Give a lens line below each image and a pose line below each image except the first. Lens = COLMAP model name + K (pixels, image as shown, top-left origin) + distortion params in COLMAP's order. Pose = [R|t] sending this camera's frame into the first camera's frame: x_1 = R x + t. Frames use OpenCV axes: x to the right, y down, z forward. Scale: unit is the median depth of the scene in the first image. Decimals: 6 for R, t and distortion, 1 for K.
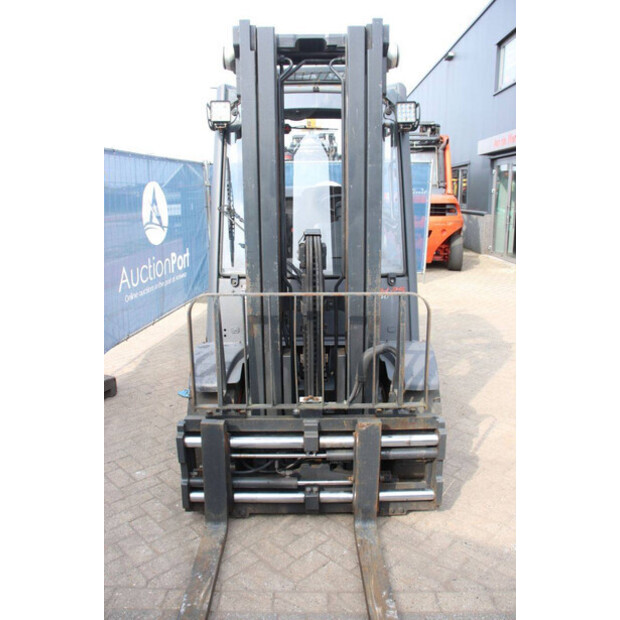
lens RADIAL K [[511.7, 0, 310.6], [0, 511.7, 306.7], [0, 0, 1]] dist [-0.156274, 0.121151]
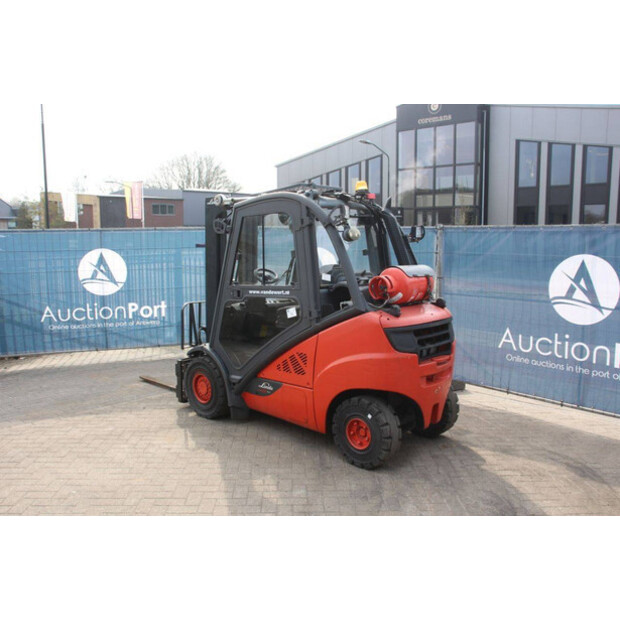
lens RADIAL K [[557.2, 0, 306.7], [0, 557.2, 311.5], [0, 0, 1]] dist [-0.120578, 0.094364]
pose [[-0.675634, 0.102809, -0.730034, 1.701488], [-0.156056, 0.947847, 0.277909, -0.793833], [0.720532, 0.301691, -0.624353, 2.942716]]
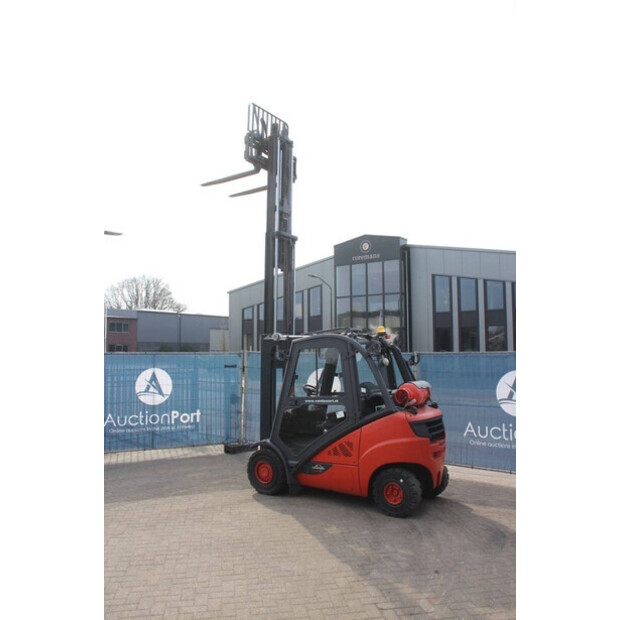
lens RADIAL K [[511.7, 0, 311.1], [0, 511.7, 313.7], [0, 0, 1]] dist [-0.156274, 0.121151]
pose [[-0.562560, -0.055191, -0.824912, 2.651119], [-0.173500, 0.983432, 0.052524, -0.869803], [0.808346, 0.172670, -0.562816, 2.960874]]
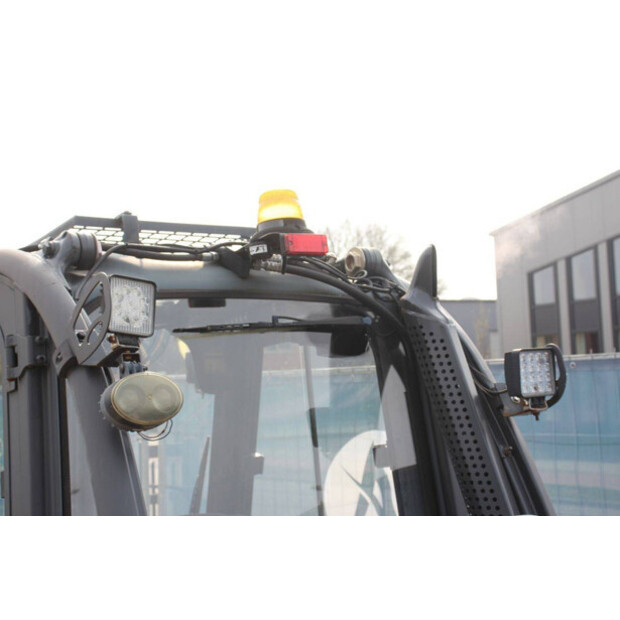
lens RADIAL K [[1156.8, 0, 309.6], [0, 1156.8, 309.2], [0, 0, 1]] dist [0.344970, 0.000000]
pose [[-0.837222, -0.008030, -0.546804, 0.598020], [-0.079770, 0.990991, 0.107585, -0.723358], [0.541013, 0.133691, -0.830320, 2.627858]]
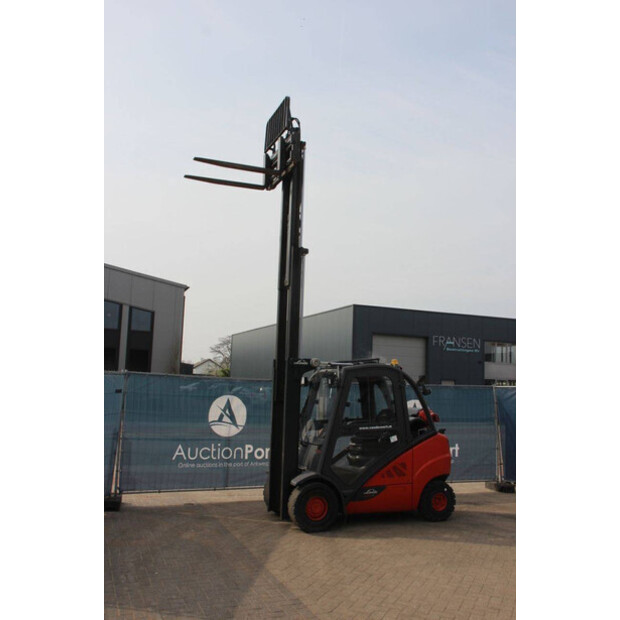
lens RADIAL K [[602.4, 0, 314.9], [0, 602.4, 313.1], [0, 0, 1]] dist [-0.067900, 0.000000]
pose [[0.389858, -0.093040, -0.916163, 3.407603], [-0.232345, 0.952757, -0.195627, -0.113050], [0.891082, 0.289132, 0.349823, -0.269988]]
